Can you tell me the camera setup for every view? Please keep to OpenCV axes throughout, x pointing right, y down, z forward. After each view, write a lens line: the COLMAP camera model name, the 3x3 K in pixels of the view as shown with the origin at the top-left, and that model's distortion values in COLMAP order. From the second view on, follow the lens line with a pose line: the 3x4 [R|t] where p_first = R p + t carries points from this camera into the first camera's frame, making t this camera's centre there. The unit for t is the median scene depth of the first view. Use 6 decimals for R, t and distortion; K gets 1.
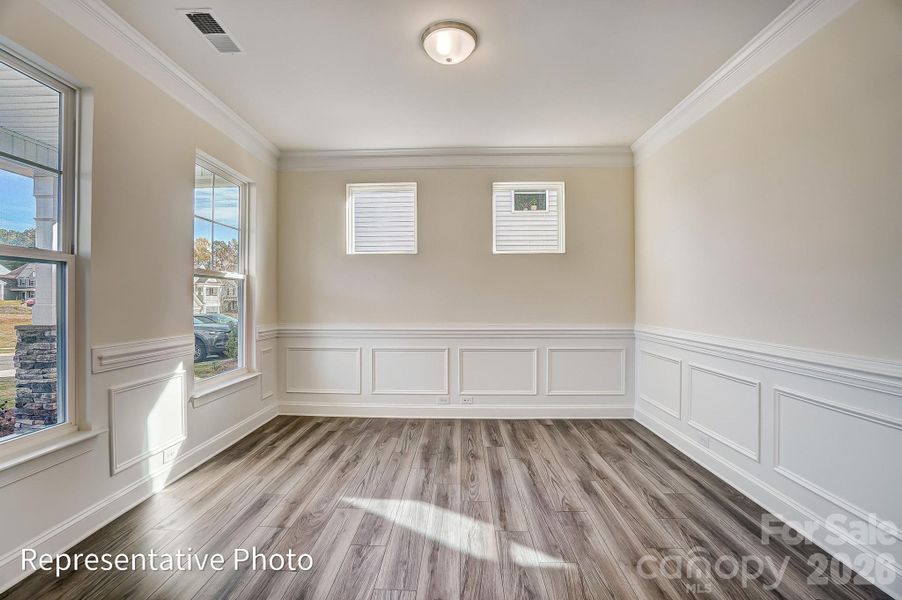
lens RADIAL K [[395.0, 0, 443.5], [0, 395.0, 300.1], [0, 0, 1]] dist [-0.059856, 0.016884]
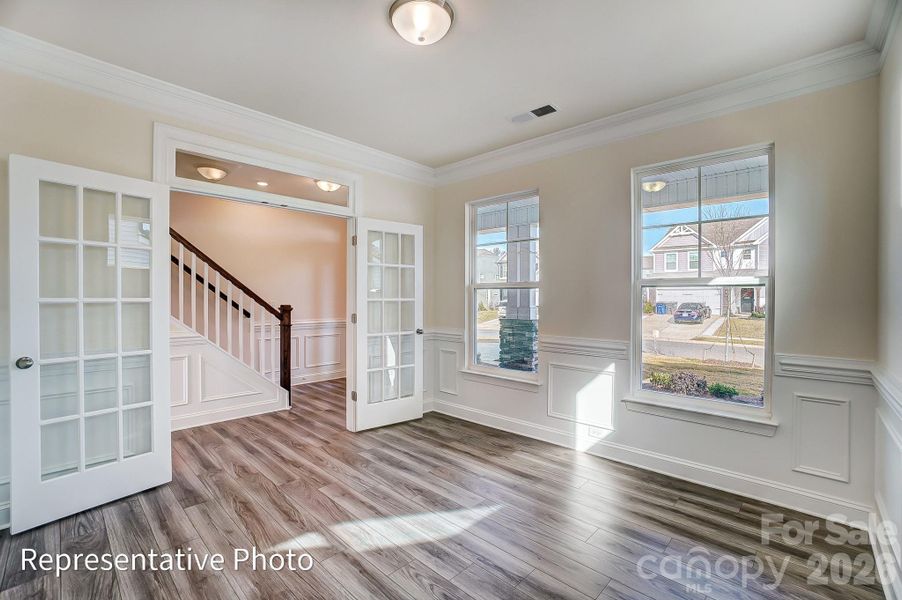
lens RADIAL K [[395.0, 0, 443.5], [0, 395.0, 300.1], [0, 0, 1]] dist [-0.059856, 0.016884]
pose [[-0.663156, -0.002412, -0.748477, 0.700733], [-0.008278, 0.999957, 0.004112, -0.040893], [0.748435, 0.008923, -0.663148, 1.790467]]
